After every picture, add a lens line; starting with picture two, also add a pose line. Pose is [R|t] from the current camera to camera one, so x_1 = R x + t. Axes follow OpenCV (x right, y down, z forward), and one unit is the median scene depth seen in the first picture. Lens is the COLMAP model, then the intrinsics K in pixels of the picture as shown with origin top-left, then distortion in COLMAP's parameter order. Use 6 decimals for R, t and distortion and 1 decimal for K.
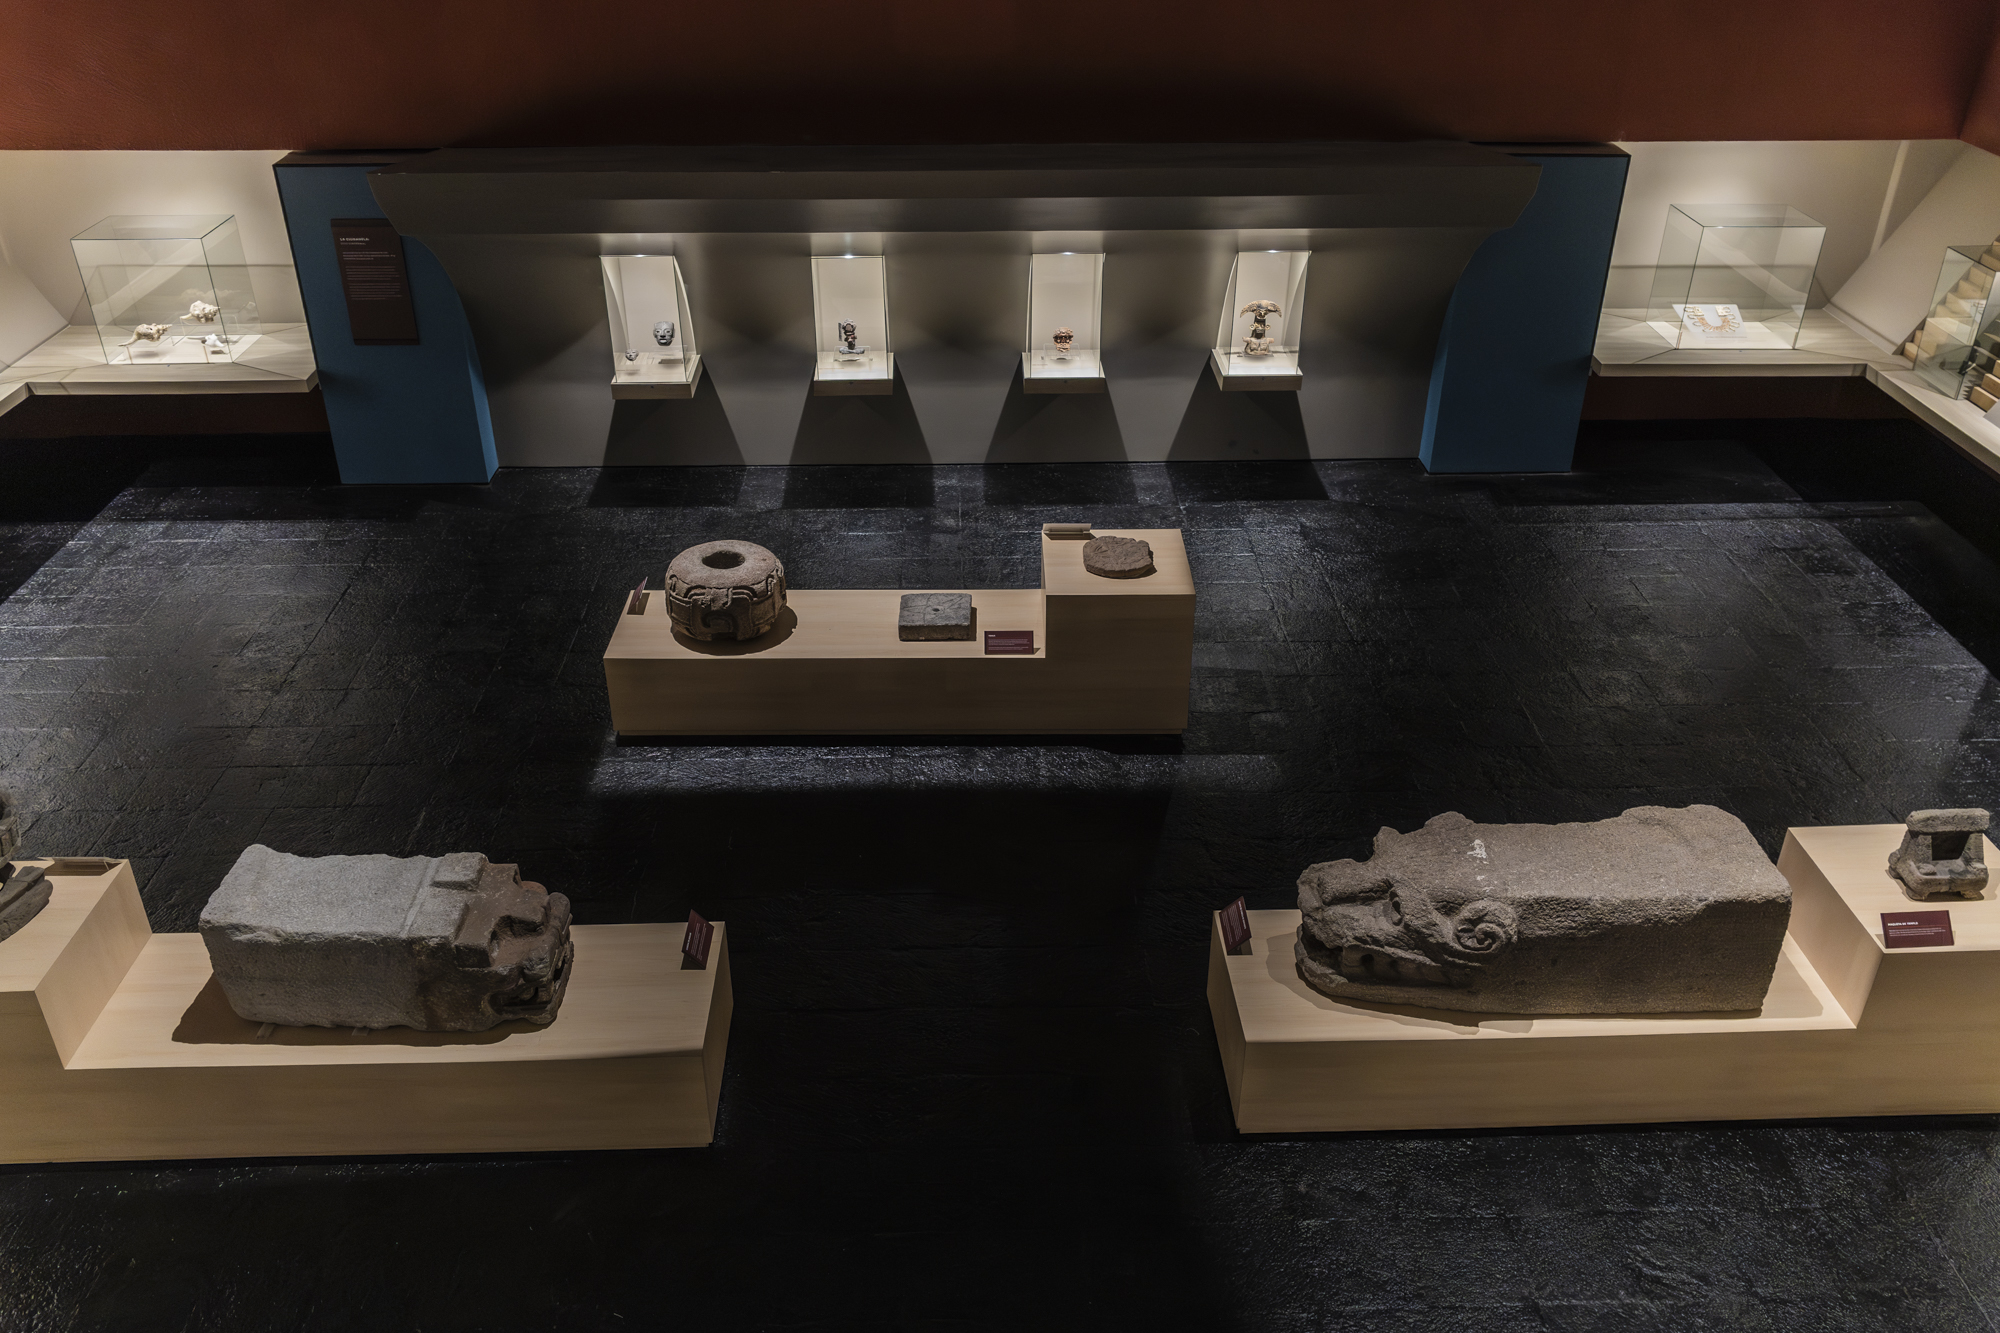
lens RADIAL K [[1684.5, 0, 1004.2], [0, 1684.5, 663.6], [0, 0, 1]] dist [-0.031416, -0.030110]
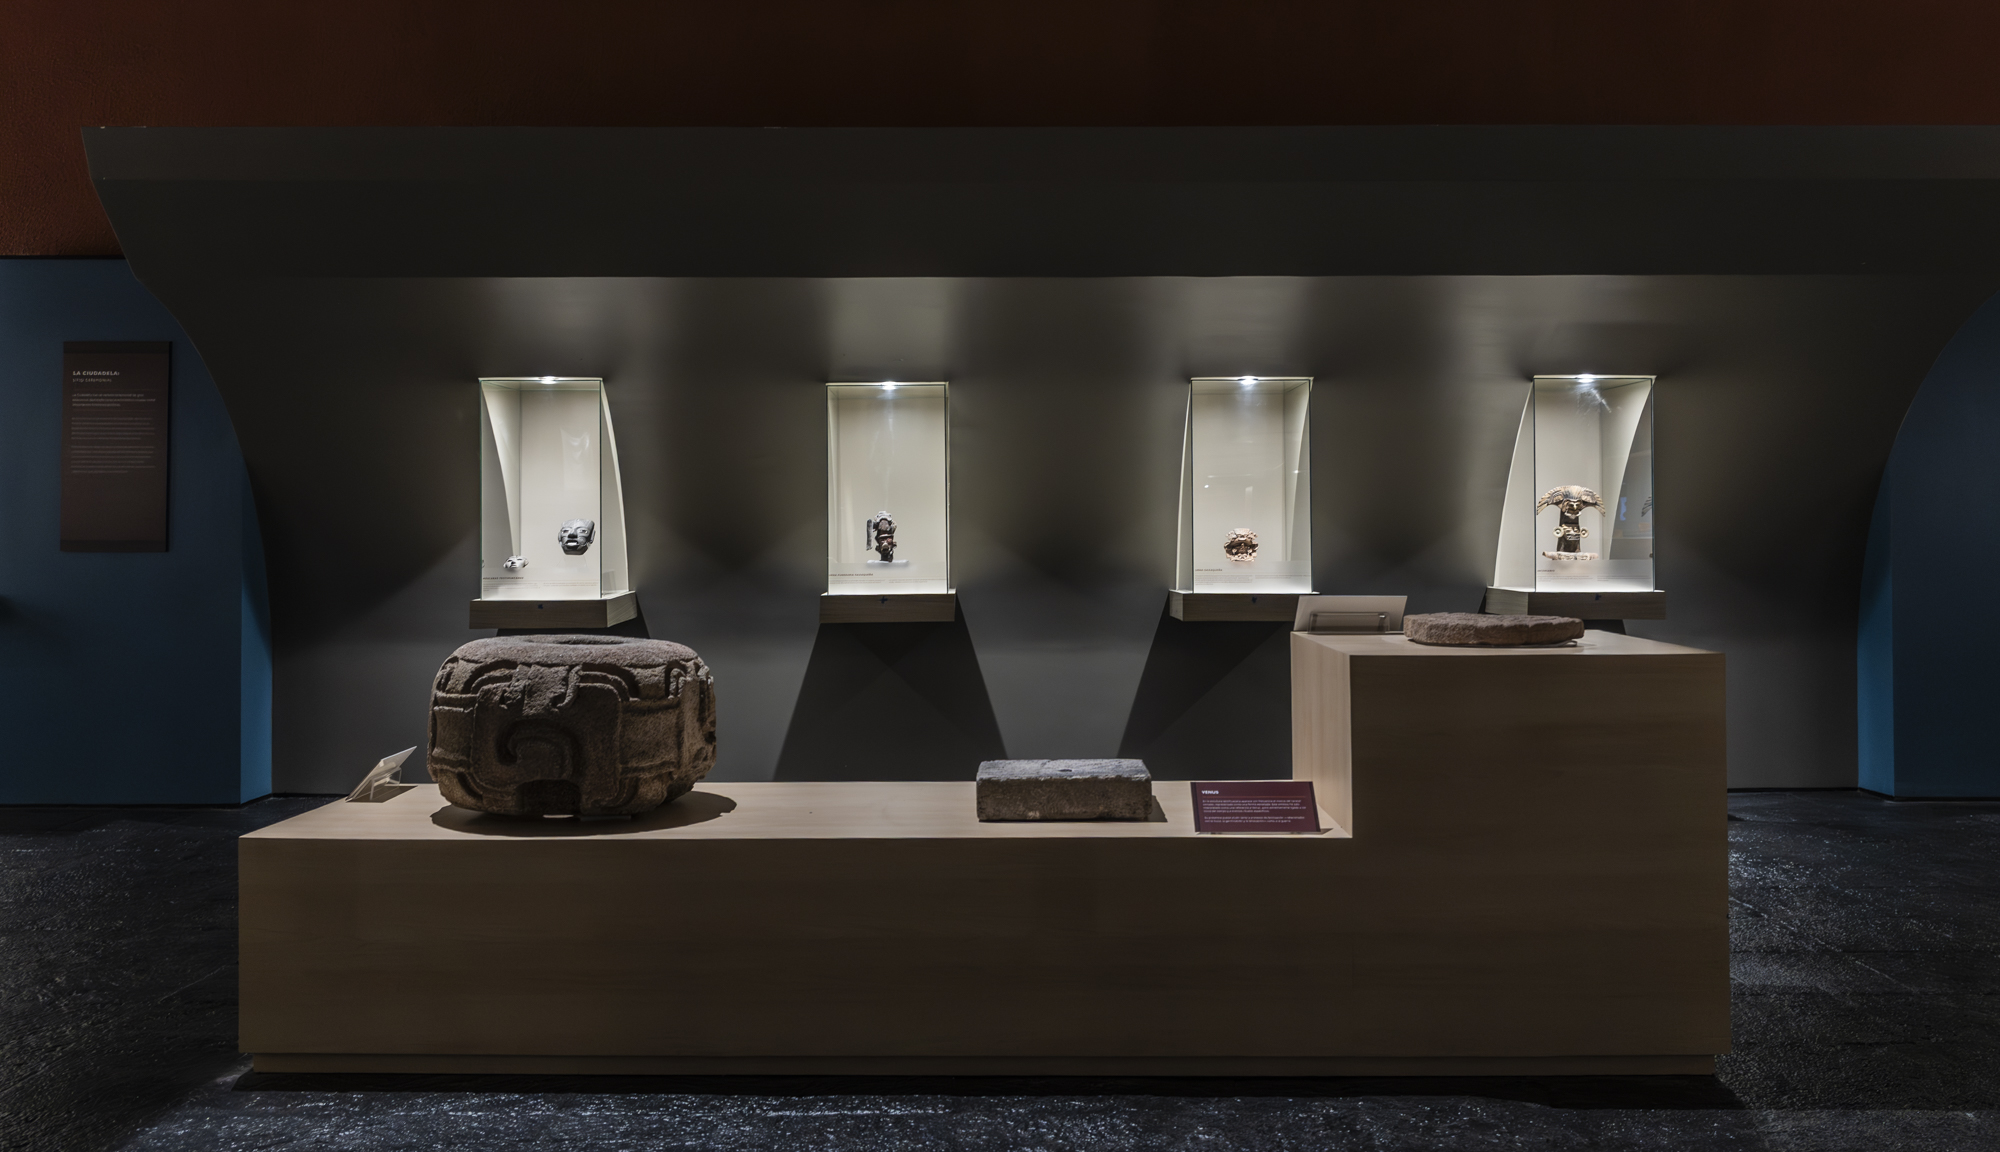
lens RADIAL K [[1608.1, 0, 996.3], [0, 1608.1, 566.5], [0, 0, 1]] dist [-0.006379, -0.009685]
pose [[0.999818, 0.001552, -0.019023, -0.041417], [-0.011223, 0.853990, -0.520169, 0.110603], [0.015438, 0.520288, 0.853851, 0.519000]]
